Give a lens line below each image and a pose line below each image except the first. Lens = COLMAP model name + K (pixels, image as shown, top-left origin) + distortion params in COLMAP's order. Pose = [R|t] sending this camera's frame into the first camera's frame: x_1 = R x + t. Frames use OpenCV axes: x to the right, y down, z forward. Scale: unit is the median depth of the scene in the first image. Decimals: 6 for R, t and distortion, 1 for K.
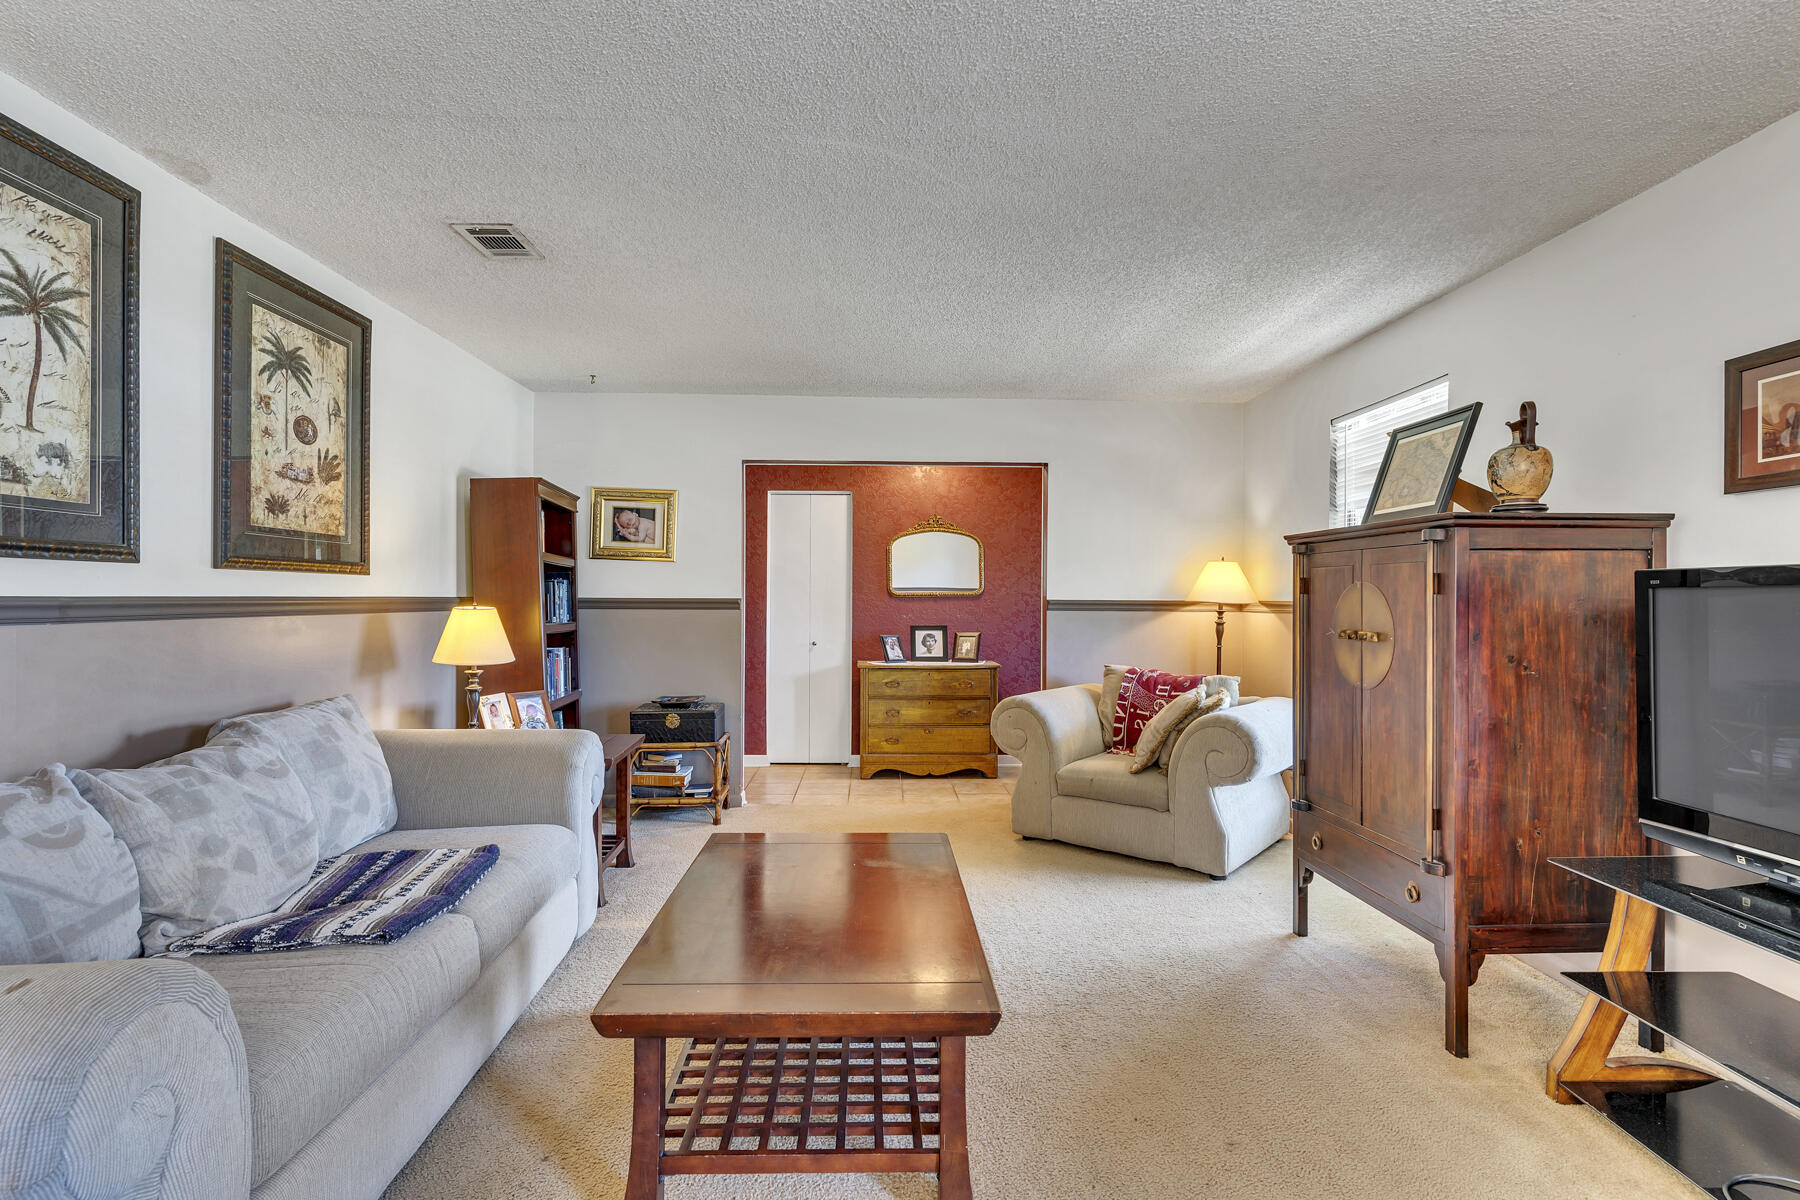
lens RADIAL K [[878.4, 0, 905.9], [0, 878.4, 595.9], [0, 0, 1]] dist [-0.001323, -0.000422]
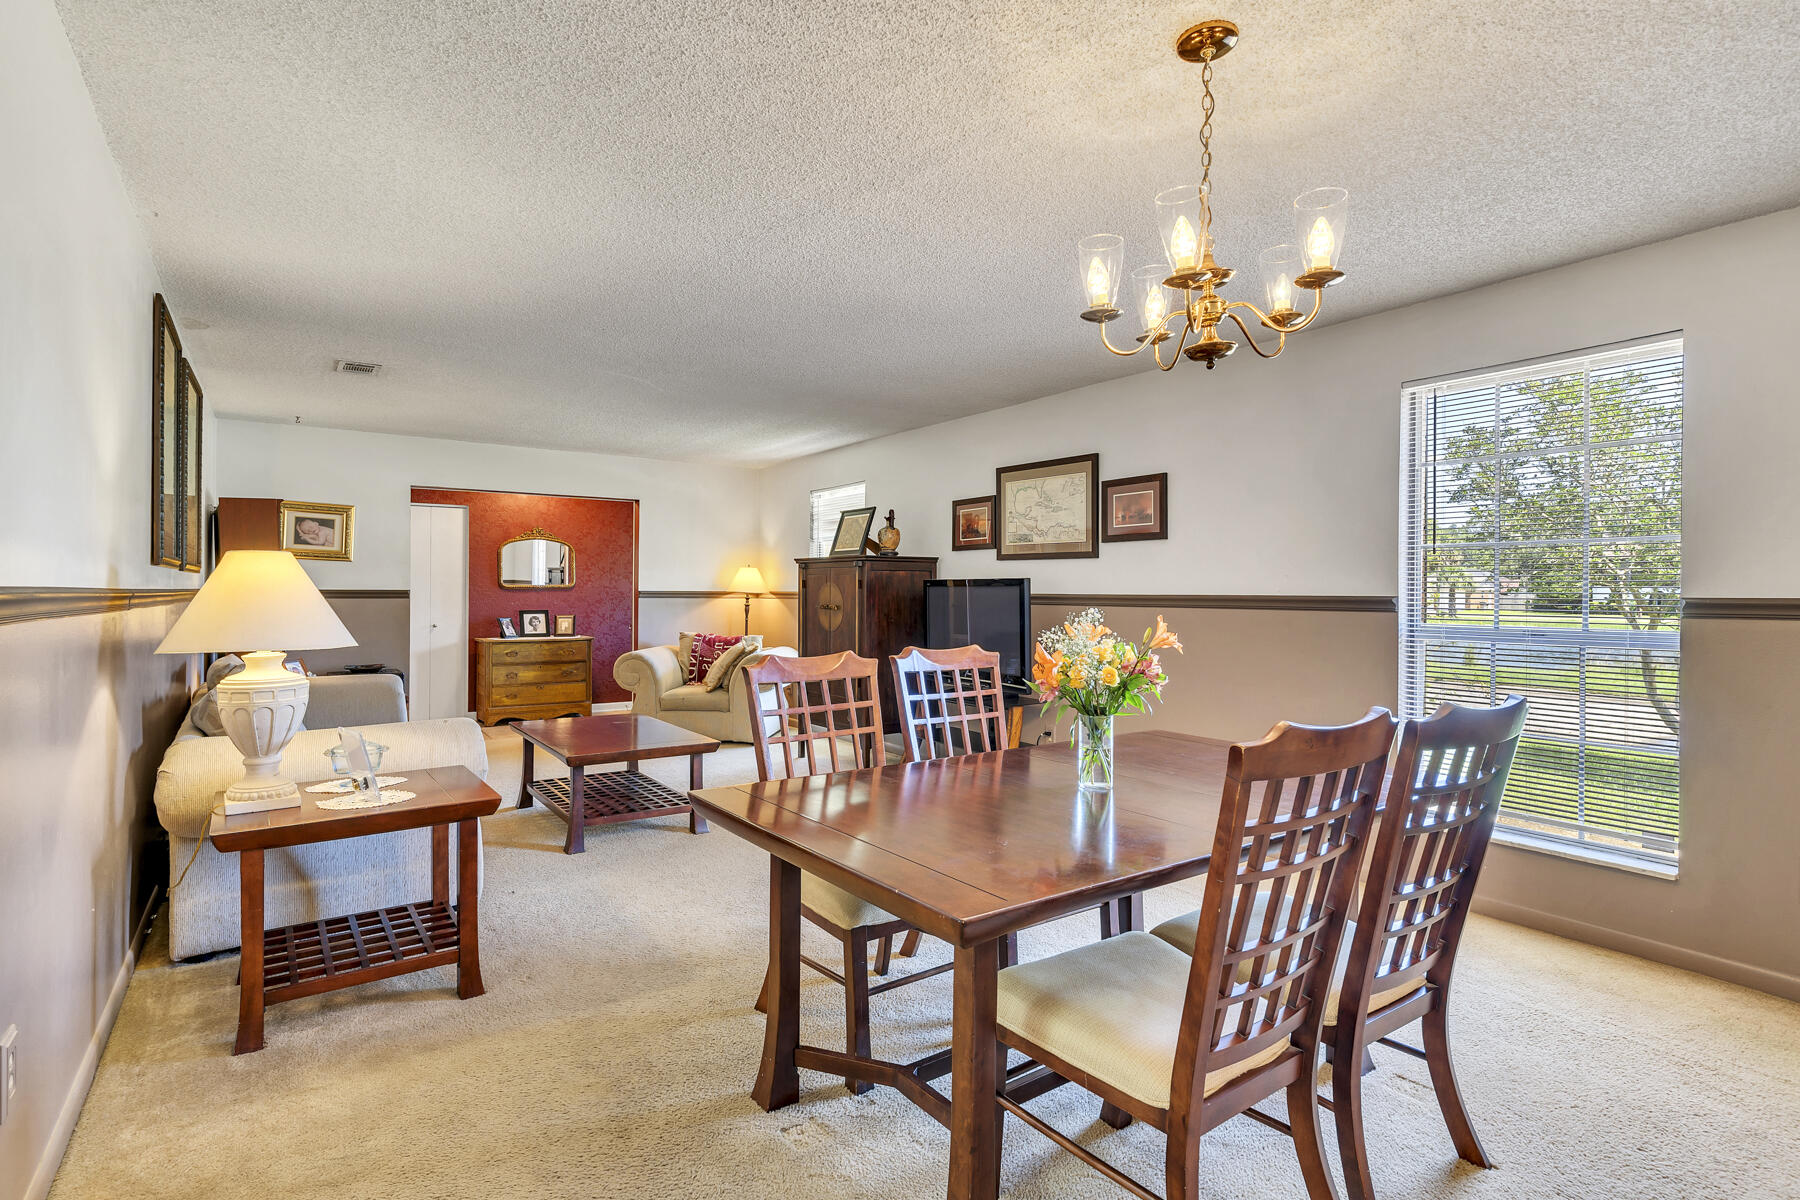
lens RADIAL K [[878.4, 0, 905.9], [0, 878.4, 595.9], [0, 0, 1]] dist [-0.001323, -0.000422]
pose [[0.831621, -0.003818, 0.555330, -0.320317], [-0.002270, 0.999945, 0.010273, -0.003725], [-0.555339, -0.009804, 0.831566, -0.549504]]
